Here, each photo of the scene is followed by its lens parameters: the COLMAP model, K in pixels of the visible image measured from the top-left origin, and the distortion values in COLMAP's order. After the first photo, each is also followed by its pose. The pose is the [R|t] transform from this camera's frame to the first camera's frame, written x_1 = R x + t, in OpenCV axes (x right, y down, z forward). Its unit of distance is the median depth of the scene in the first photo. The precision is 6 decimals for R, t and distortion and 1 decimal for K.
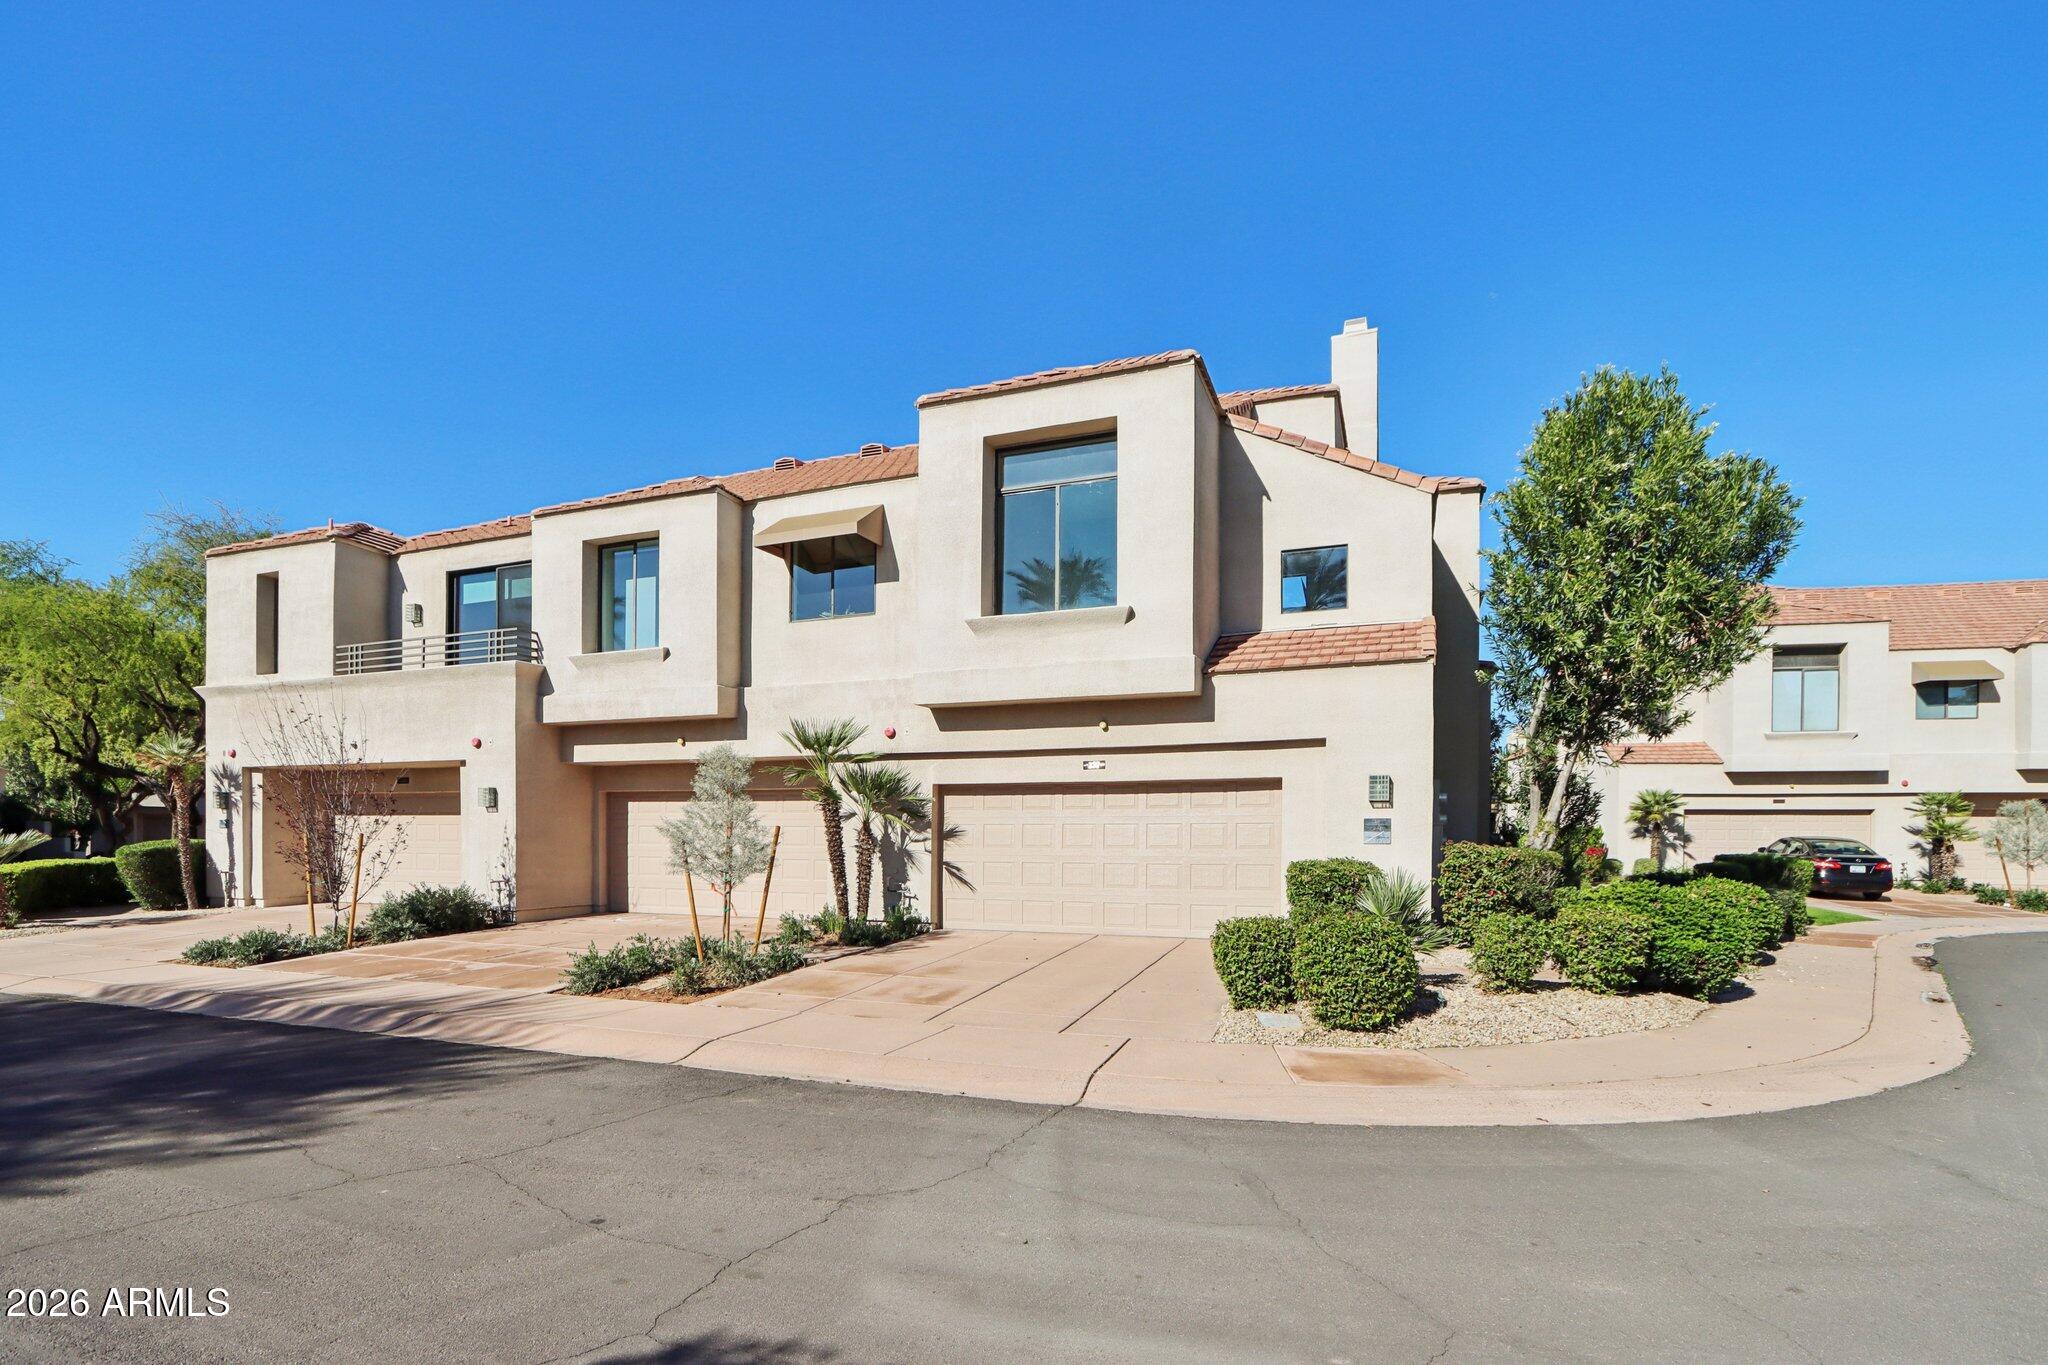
lens RADIAL K [[951.1, 0, 1001.2], [0, 951.1, 688.6], [0, 0, 1]] dist [-0.001856, 0.000015]
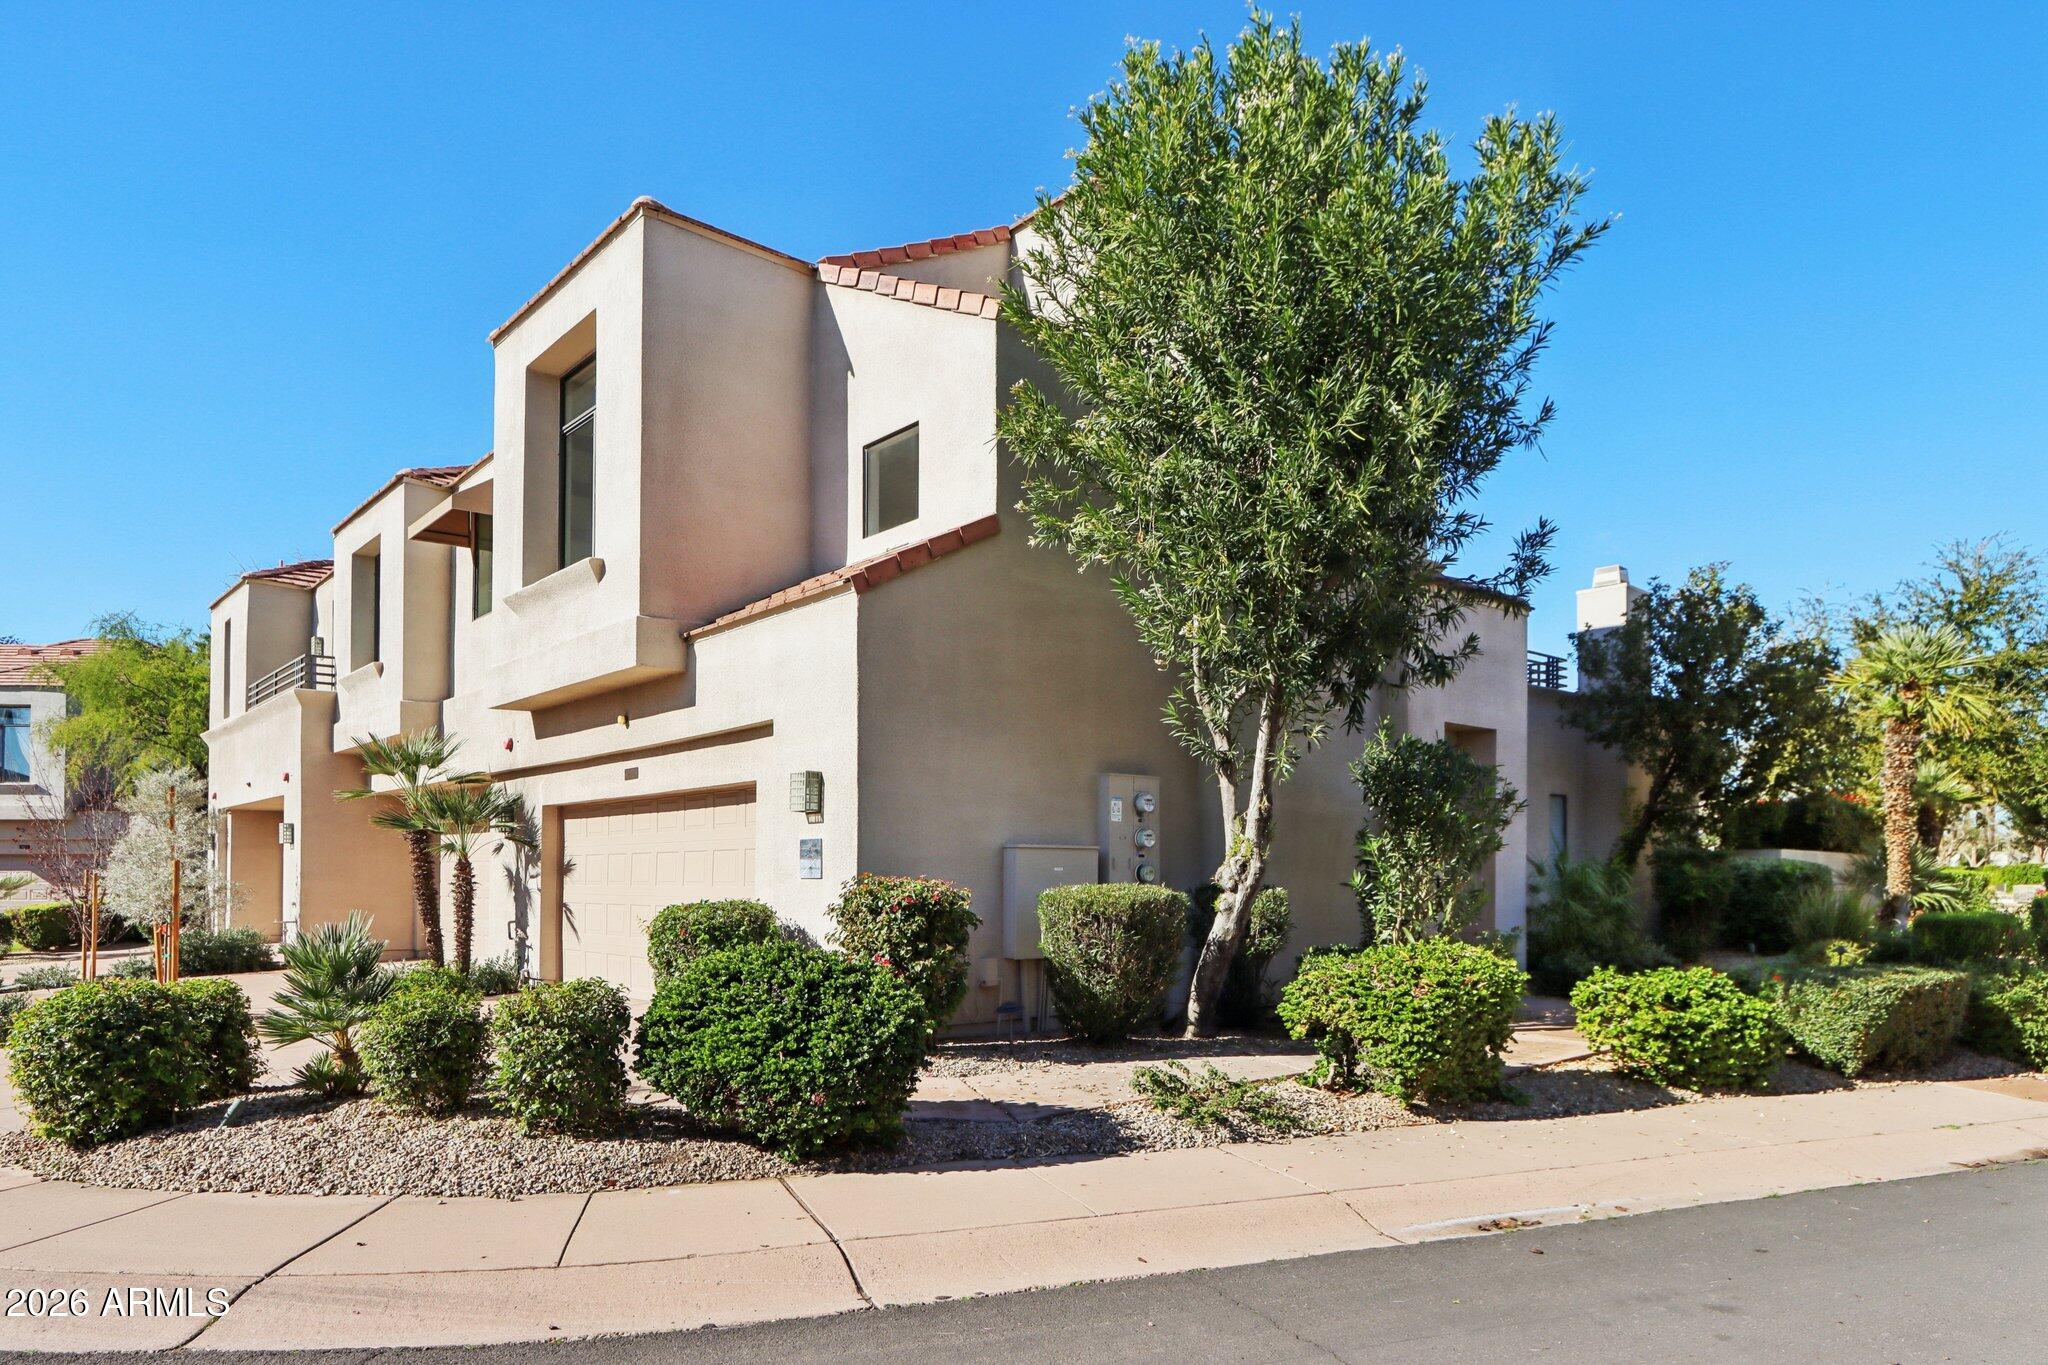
lens RADIAL K [[1197.6, 0, 1076.8], [0, 1197.6, 660.4], [0, 0, 1]] dist [-0.003688, 0.000704]
pose [[0.897258, -0.083169, -0.433602, 0.772678], [0.073921, 0.996533, -0.038181, 0.050007], [0.435274, 0.002206, 0.900295, 0.286478]]
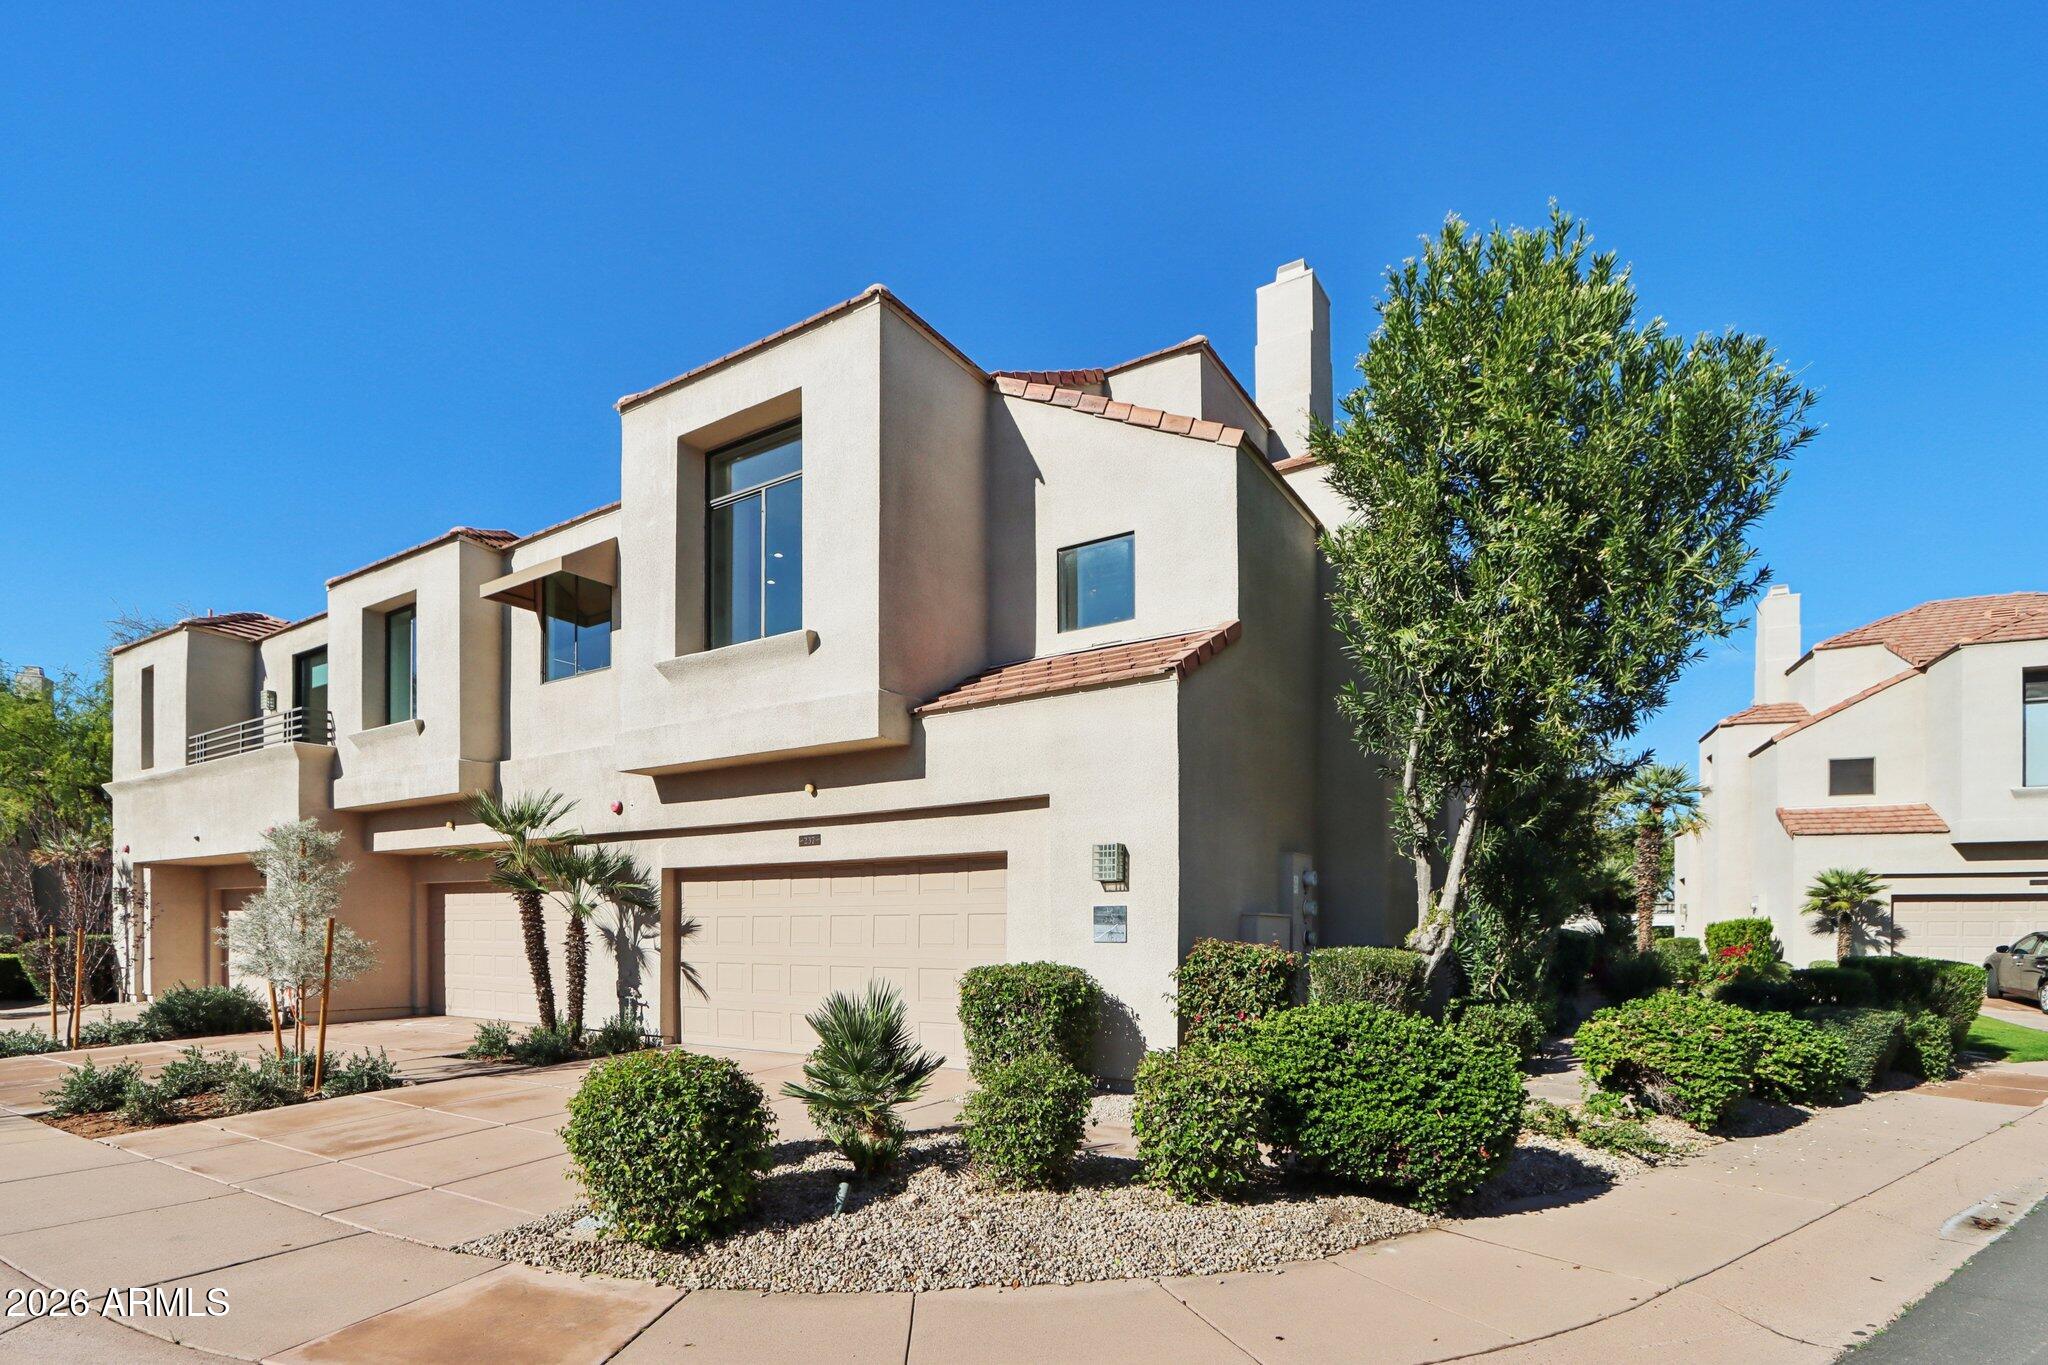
lens RADIAL K [[973.4, 0, 1020.9], [0, 973.4, 785.5], [0, 0, 1]] dist [-0.008341, 0.000119]
pose [[0.979410, -0.030755, -0.199526, 0.399535], [0.031555, 0.999502, 0.000829, 0.037672], [0.199401, -0.007108, 0.979892, 0.236041]]
